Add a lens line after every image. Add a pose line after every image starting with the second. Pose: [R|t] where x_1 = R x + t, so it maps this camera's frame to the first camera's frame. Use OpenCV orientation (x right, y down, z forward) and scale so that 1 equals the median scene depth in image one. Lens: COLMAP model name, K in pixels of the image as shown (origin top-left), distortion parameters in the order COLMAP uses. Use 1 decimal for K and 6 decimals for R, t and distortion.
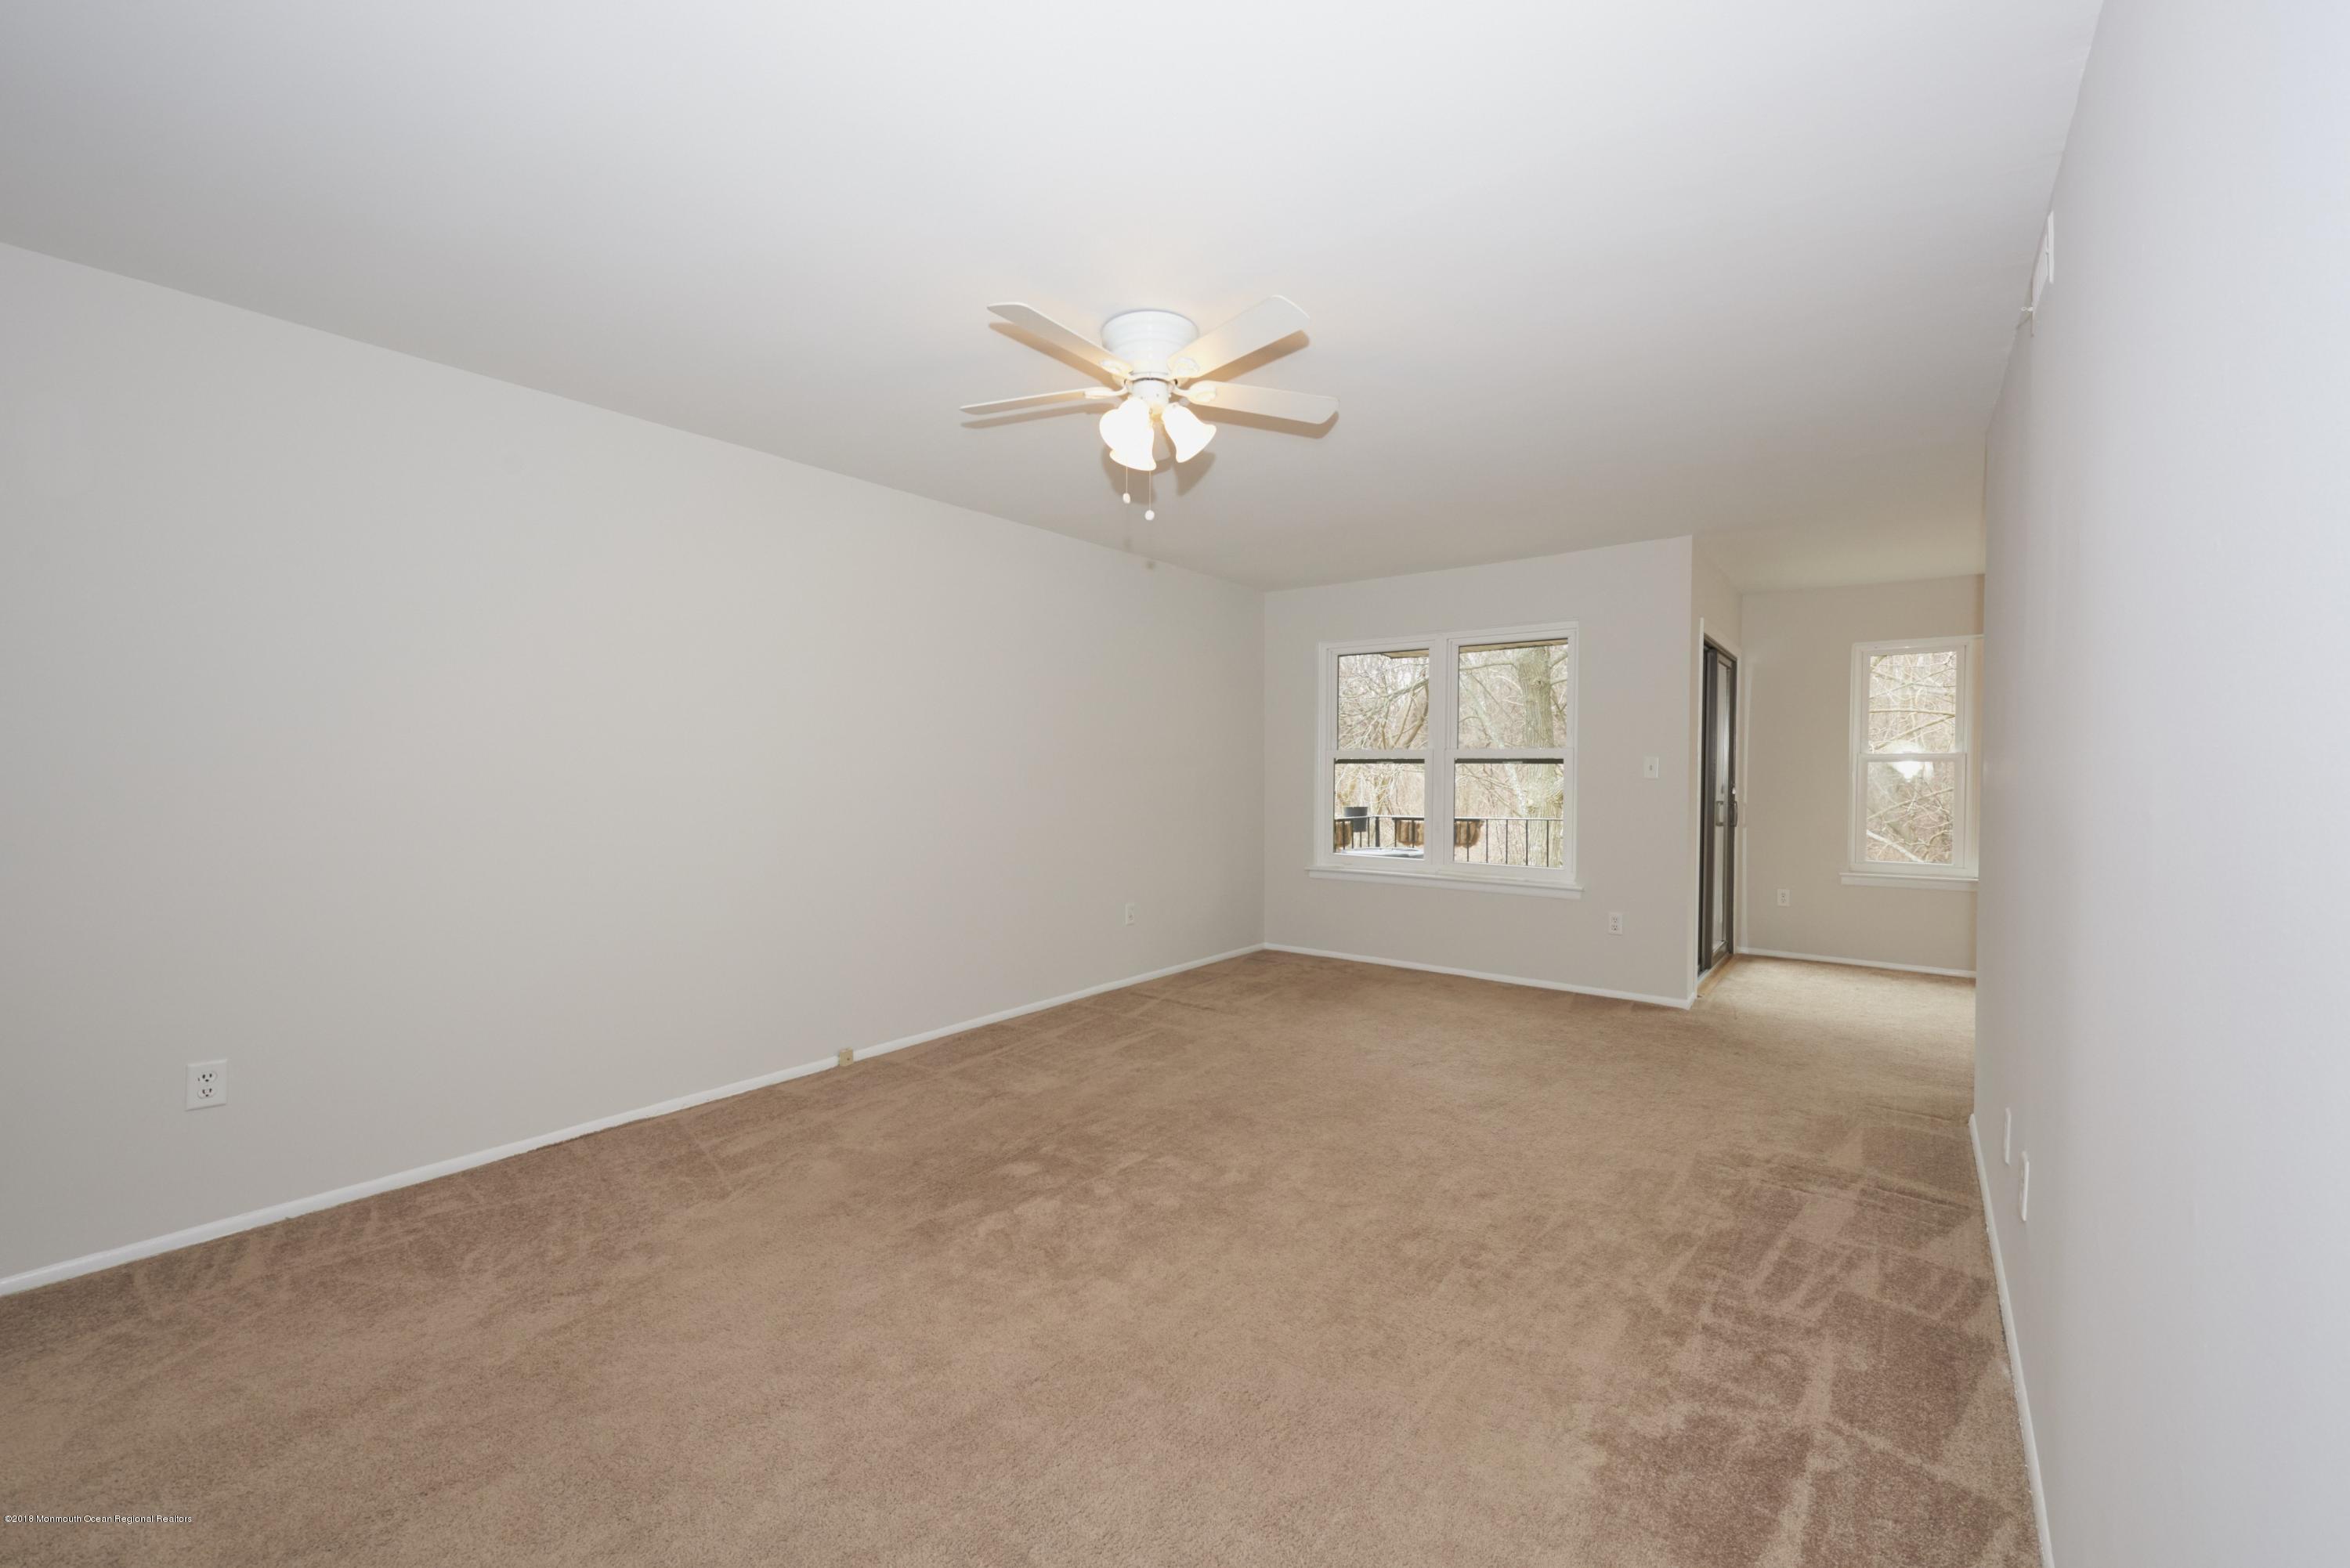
lens RADIAL K [[960.8, 0, 1171.8], [0, 960.8, 798.1], [0, 0, 1]] dist [-0.001339, -0.000229]
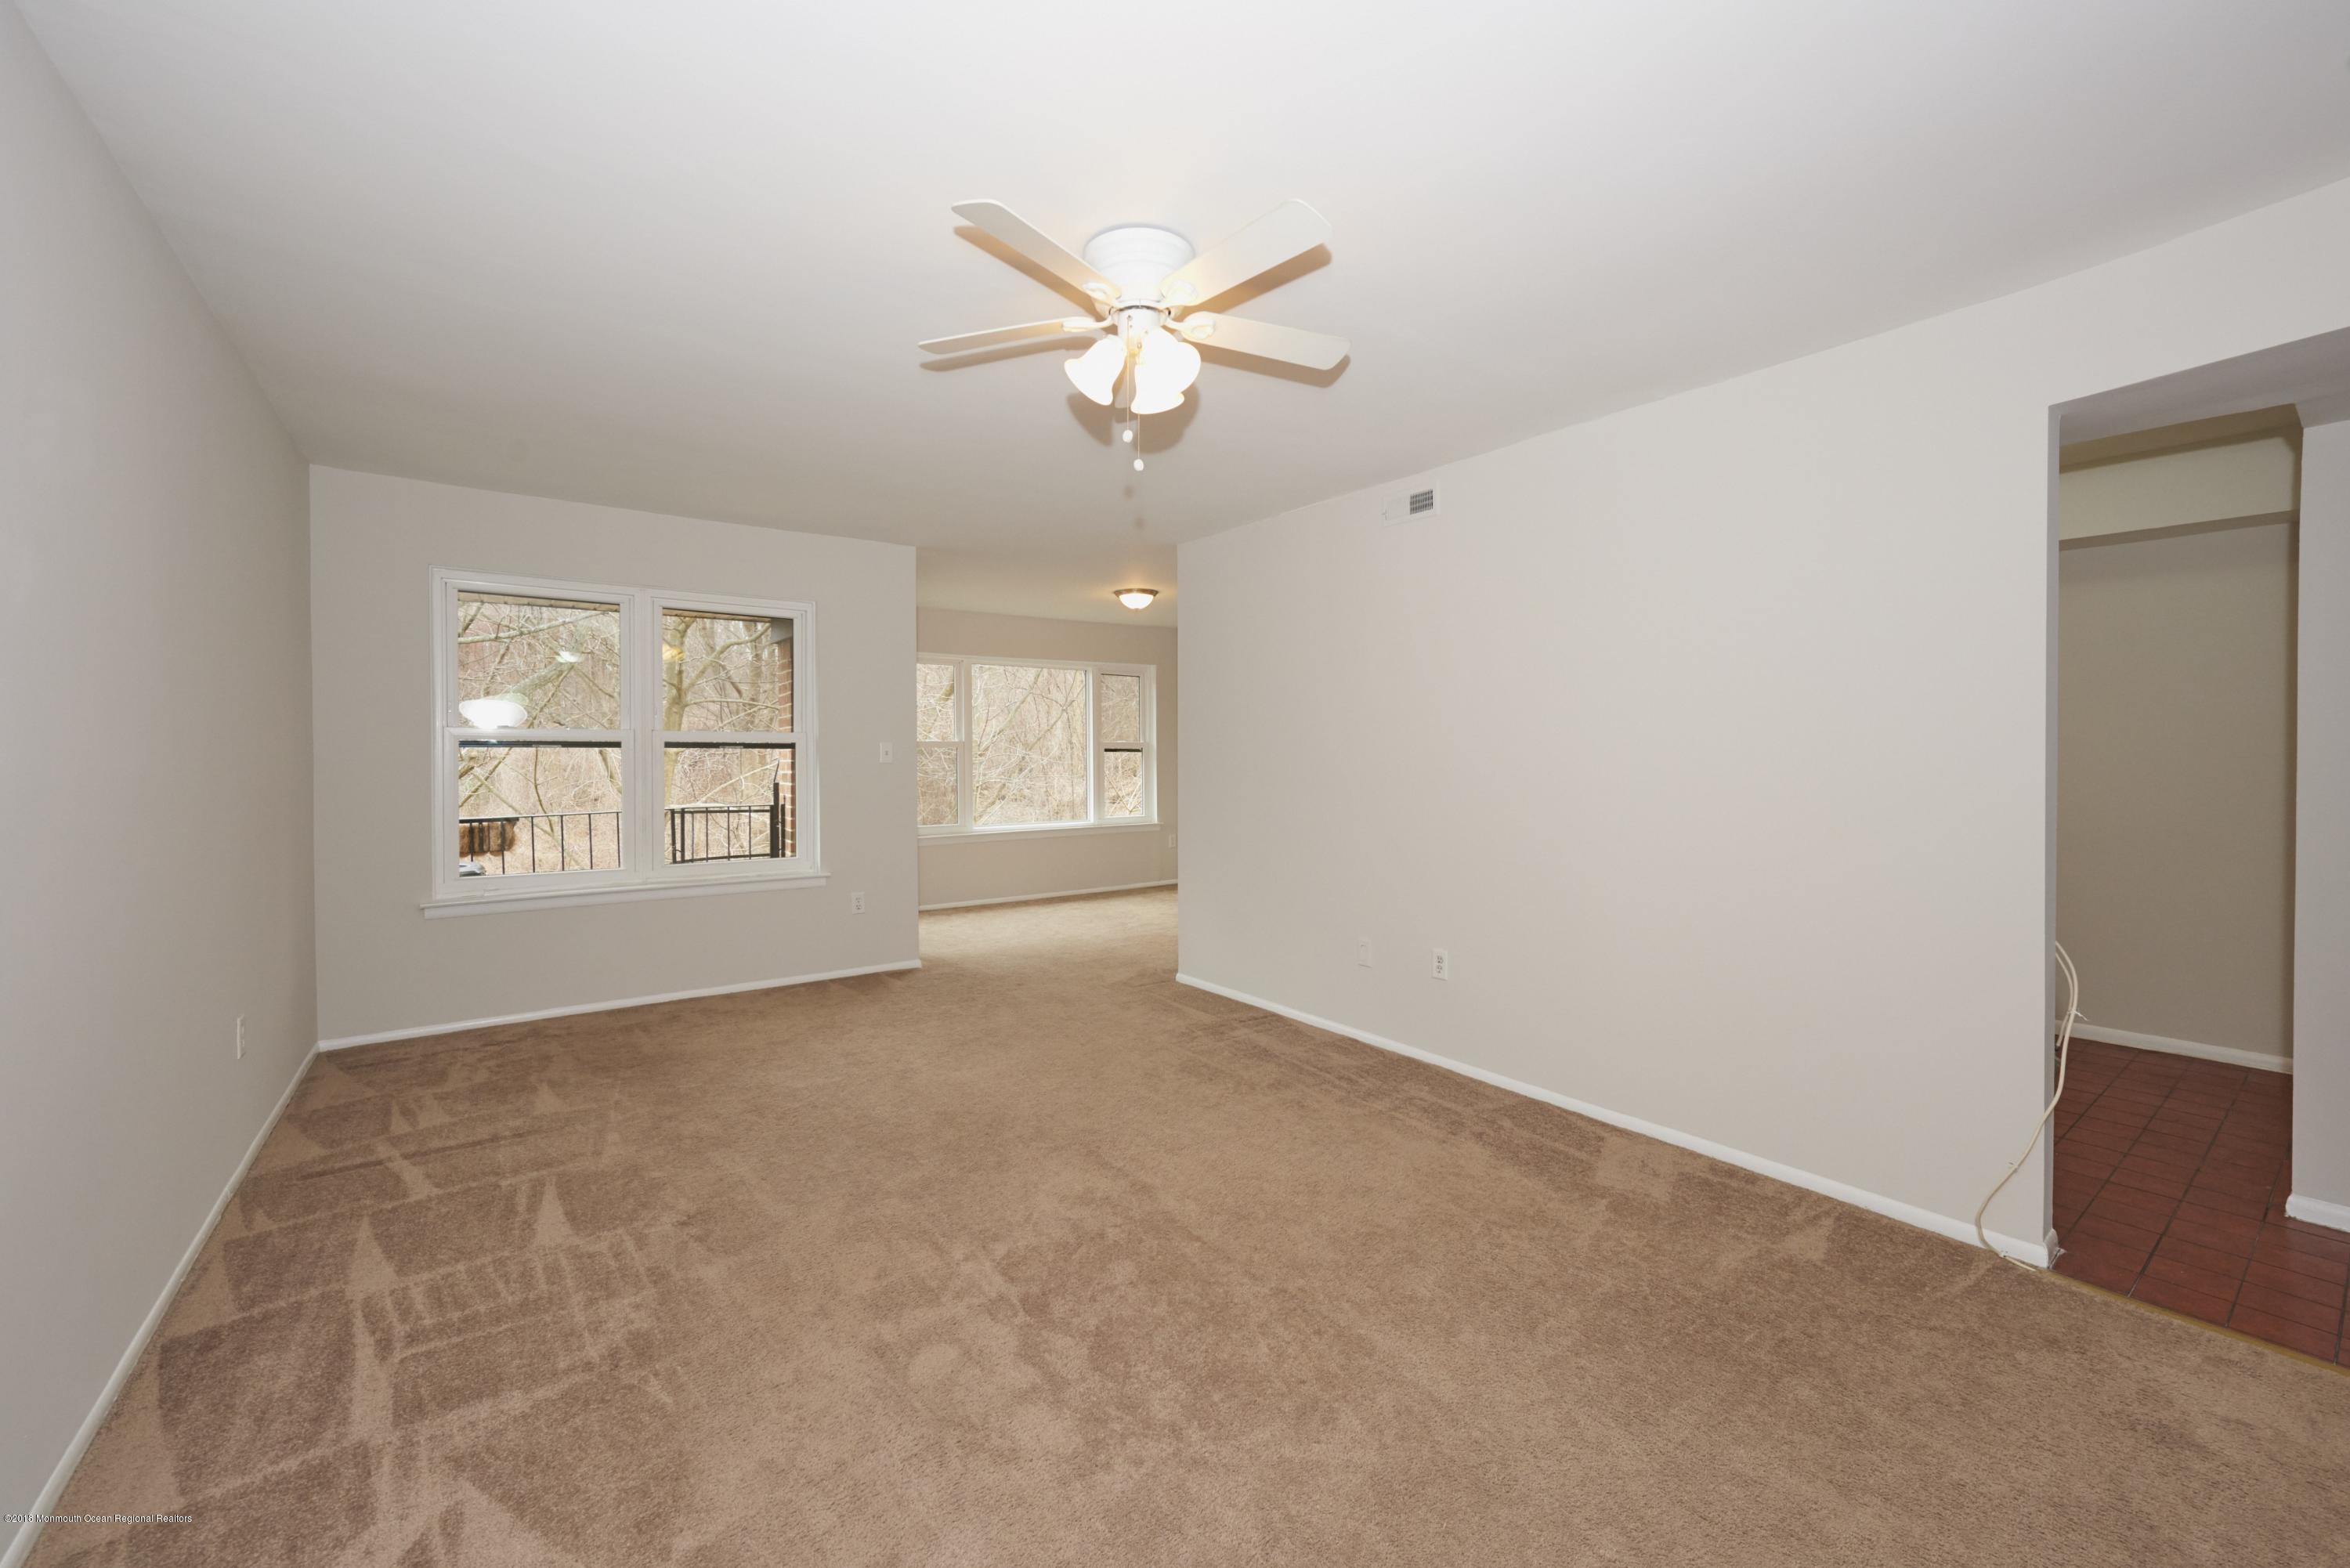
lens RADIAL K [[965.7, 0, 1175.0], [0, 965.7, 784.0], [0, 0, 1]] dist [-0.000275, -0.000006]
pose [[0.225641, -0.031757, 0.973693, -0.561690], [0.026392, 0.999301, 0.026476, -0.020399], [-0.973853, 0.019724, 0.226322, 0.505499]]
